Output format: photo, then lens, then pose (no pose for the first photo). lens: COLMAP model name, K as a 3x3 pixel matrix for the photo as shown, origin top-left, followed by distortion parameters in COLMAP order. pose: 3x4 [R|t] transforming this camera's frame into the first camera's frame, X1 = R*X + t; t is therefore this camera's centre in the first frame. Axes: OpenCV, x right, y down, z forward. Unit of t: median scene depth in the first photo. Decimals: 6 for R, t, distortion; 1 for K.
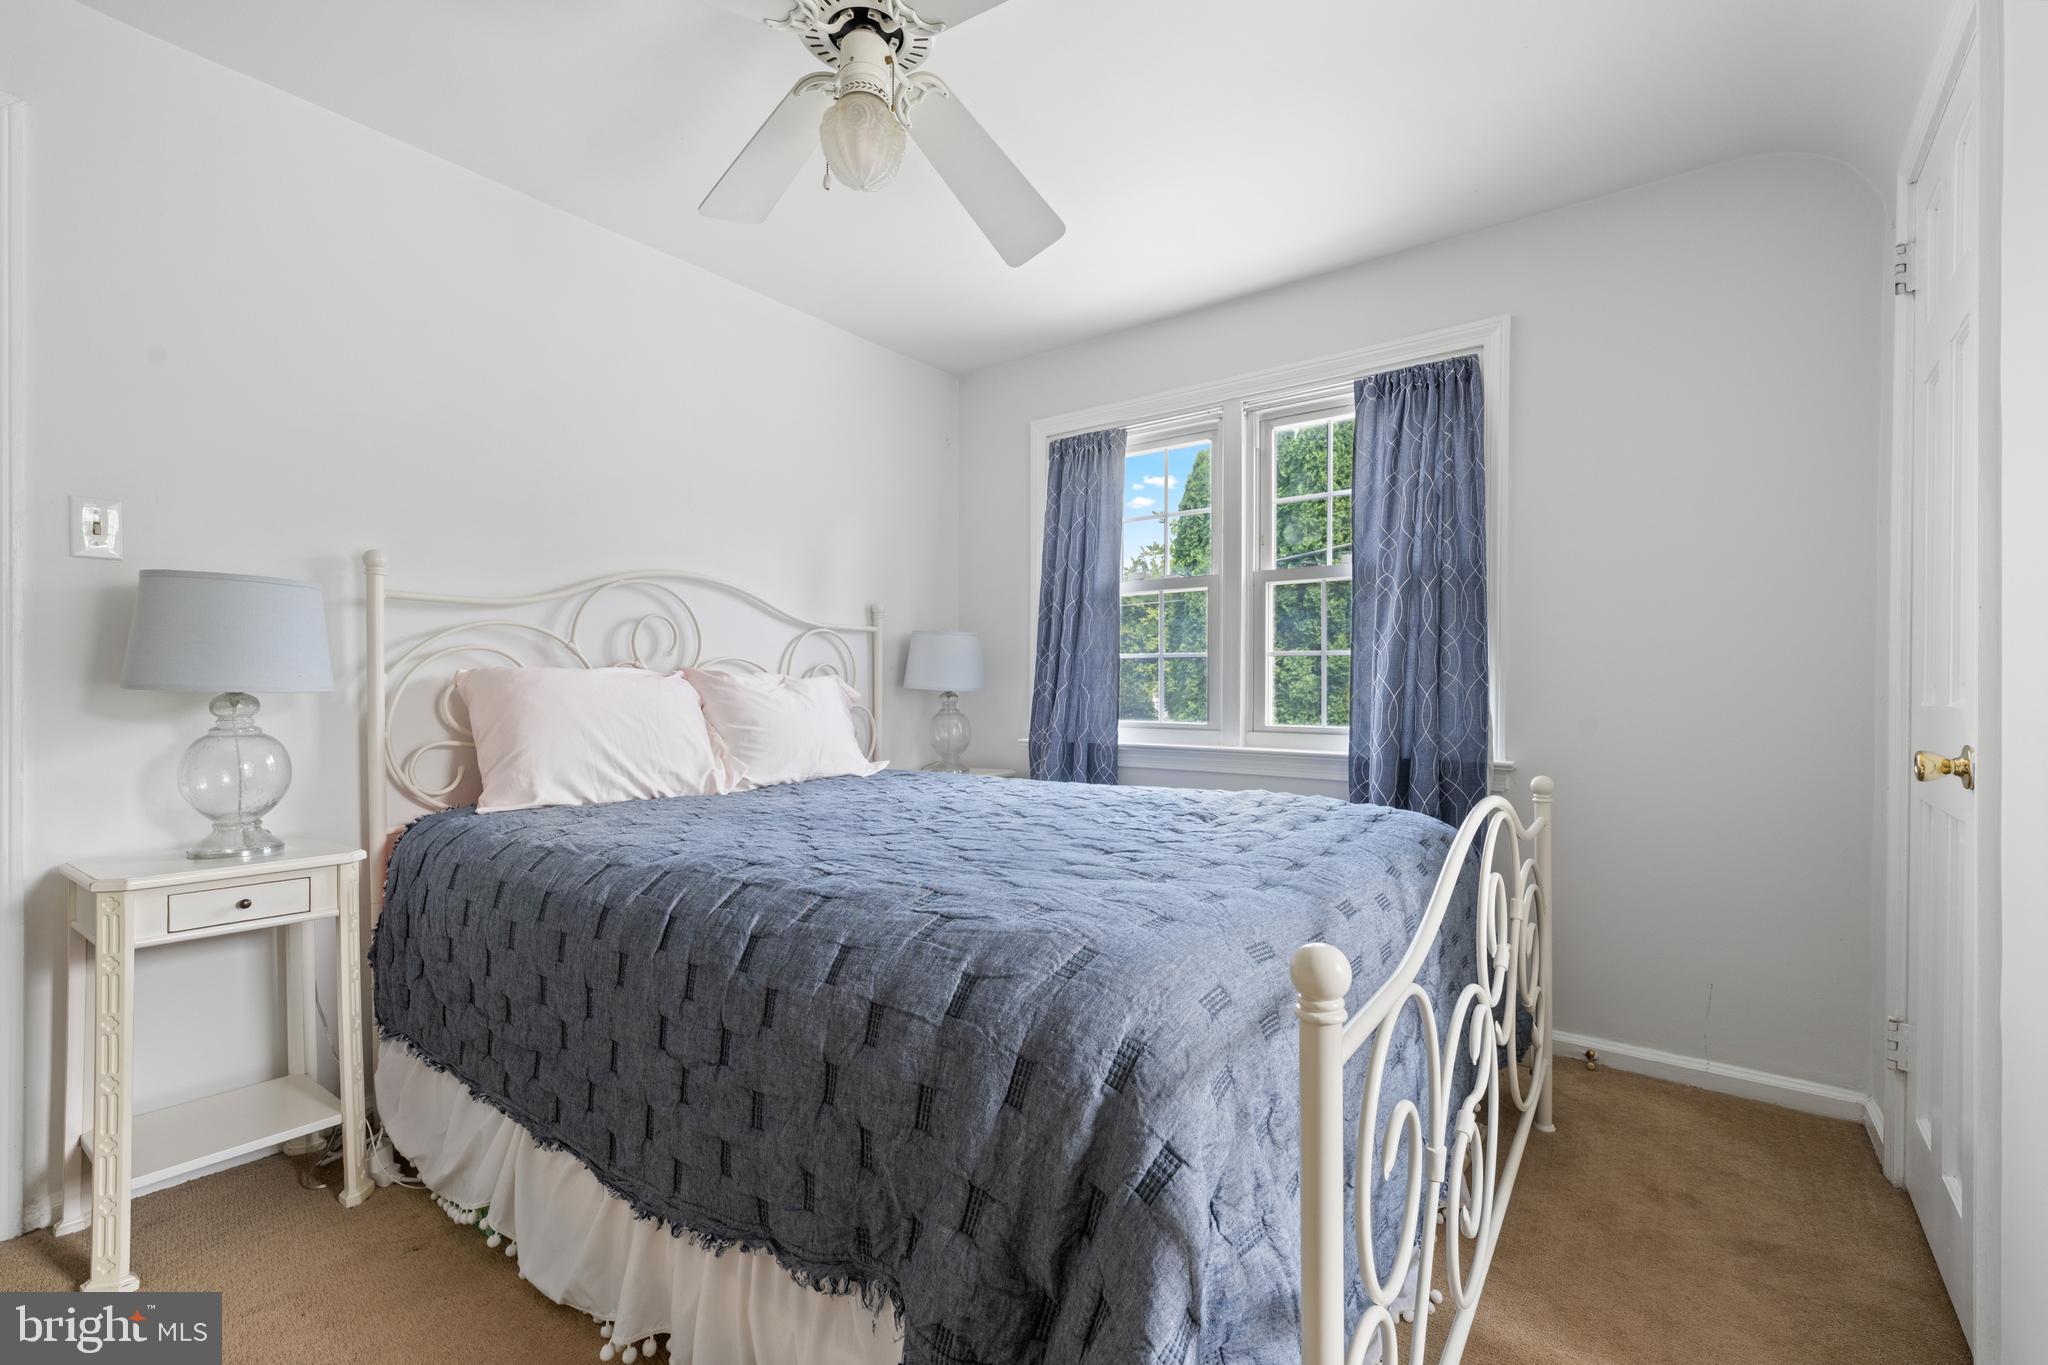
lens RADIAL K [[878.4, 0, 1016.5], [0, 878.4, 688.4], [0, 0, 1]] dist [-0.001302, 0.000636]
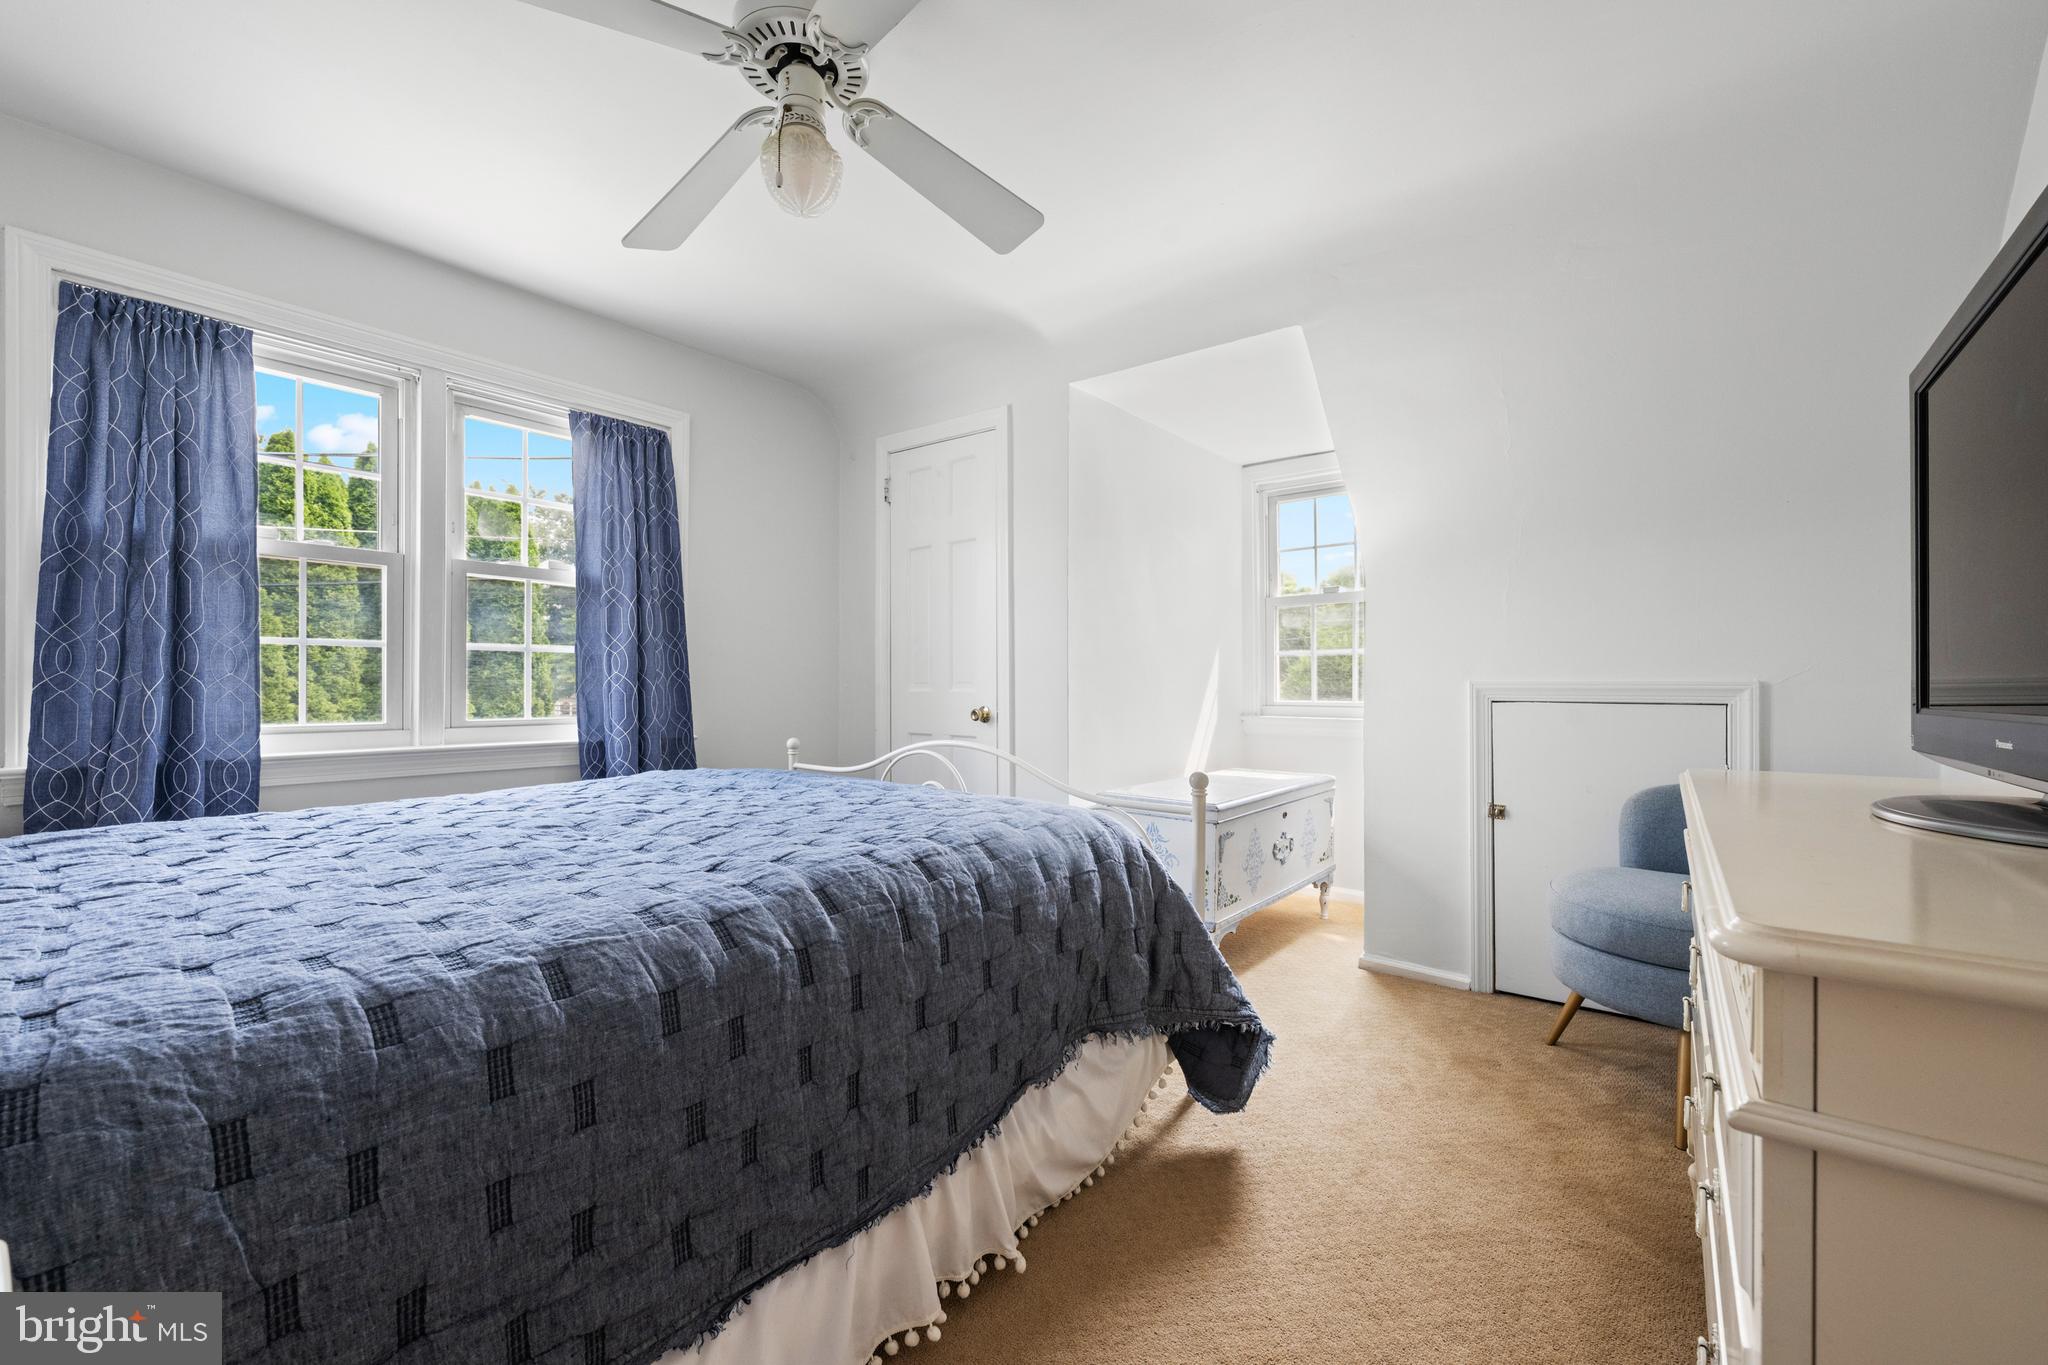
lens RADIAL K [[814.4, 0, 1012.6], [0, 814.4, 684.3], [0, 0, 1]] dist [-0.001301, 0.000601]
pose [[0.042999, -0.002355, 0.999072, -0.544903], [-0.004329, 0.999987, 0.002543, -0.002535], [-0.999066, -0.004434, 0.042988, 0.335098]]
